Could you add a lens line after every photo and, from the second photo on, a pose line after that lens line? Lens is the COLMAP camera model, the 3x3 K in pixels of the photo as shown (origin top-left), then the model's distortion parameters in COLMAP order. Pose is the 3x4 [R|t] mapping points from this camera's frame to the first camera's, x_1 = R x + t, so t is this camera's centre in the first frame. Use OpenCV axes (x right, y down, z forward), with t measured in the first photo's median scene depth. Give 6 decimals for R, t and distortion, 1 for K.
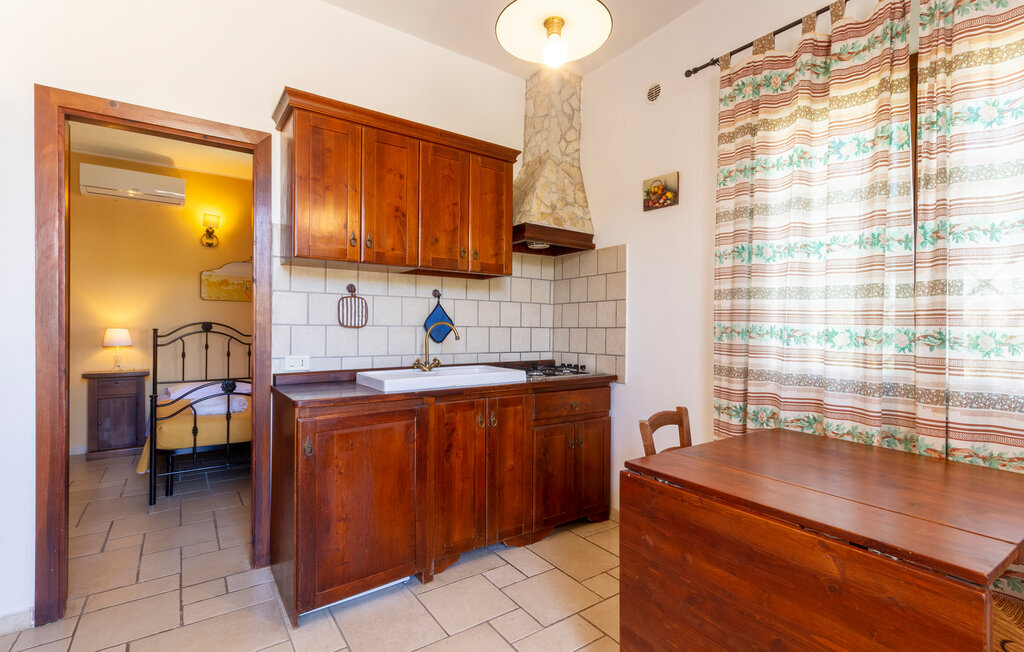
lens RADIAL K [[479.0, 0, 504.3], [0, 479.0, 322.0], [0, 0, 1]] dist [0.017879, 0.001445]
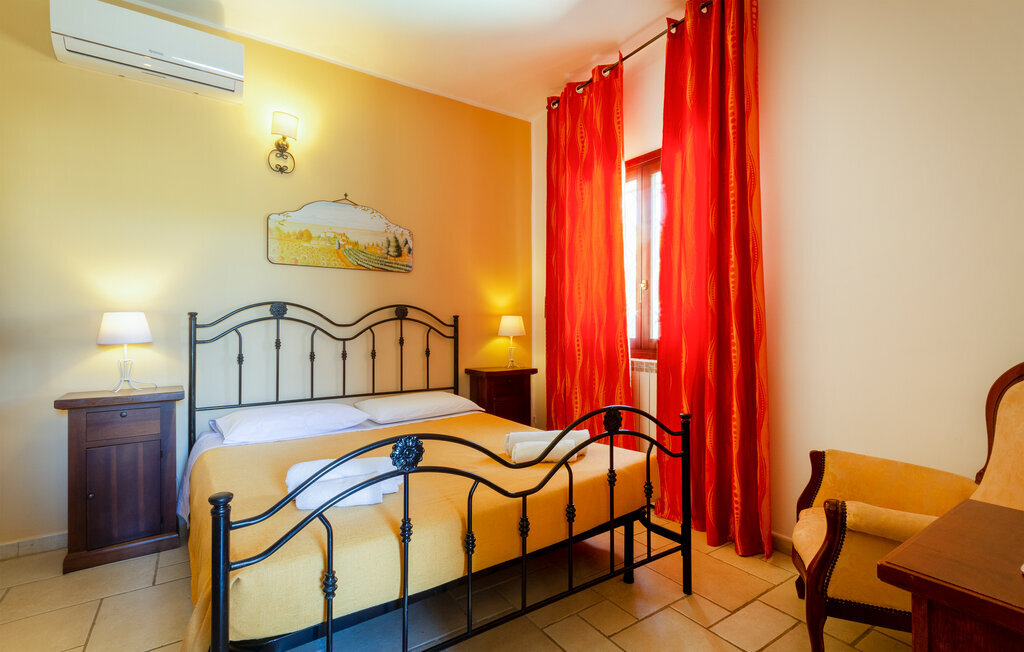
lens RADIAL K [[479.0, 0, 501.3], [0, 479.0, 314.7], [0, 0, 1]] dist [0.017879, 0.001445]
pose [[0.999674, -0.005310, -0.024987, -0.501037], [0.005190, 0.999975, -0.004870, 0.030035], [0.025012, 0.004738, 0.999676, 0.644216]]
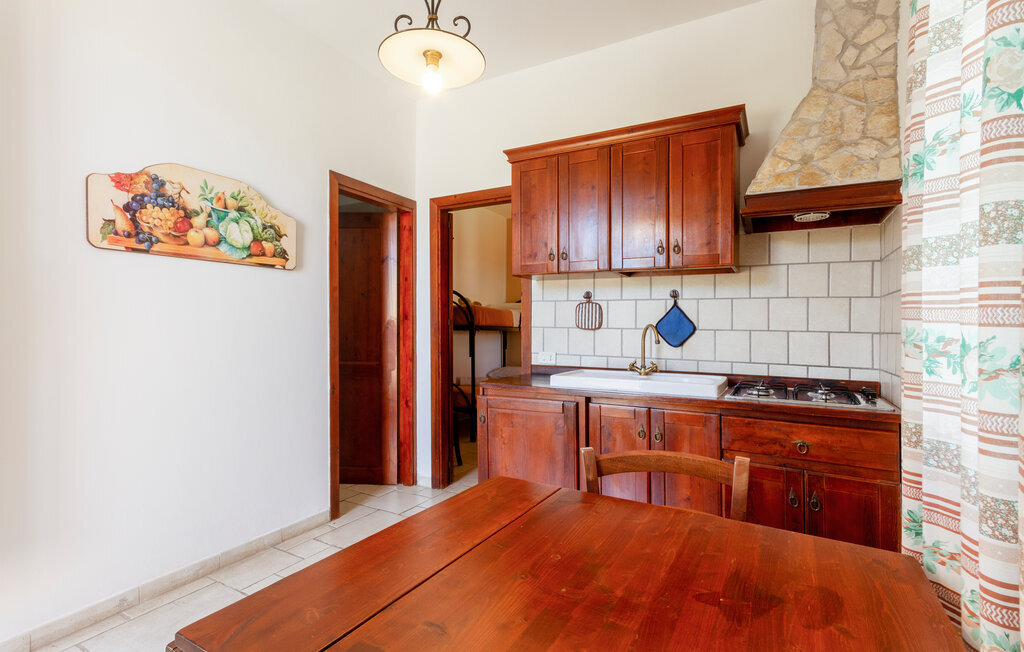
lens RADIAL K [[479.0, 0, 516.3], [0, 479.0, 327.8], [0, 0, 1]] dist [0.017879, 0.001445]
pose [[0.448656, 0.001718, -0.893703, 0.471512], [0.000787, 0.999997, 0.002317, 0.003276], [0.893704, -0.001743, 0.448653, 0.266011]]
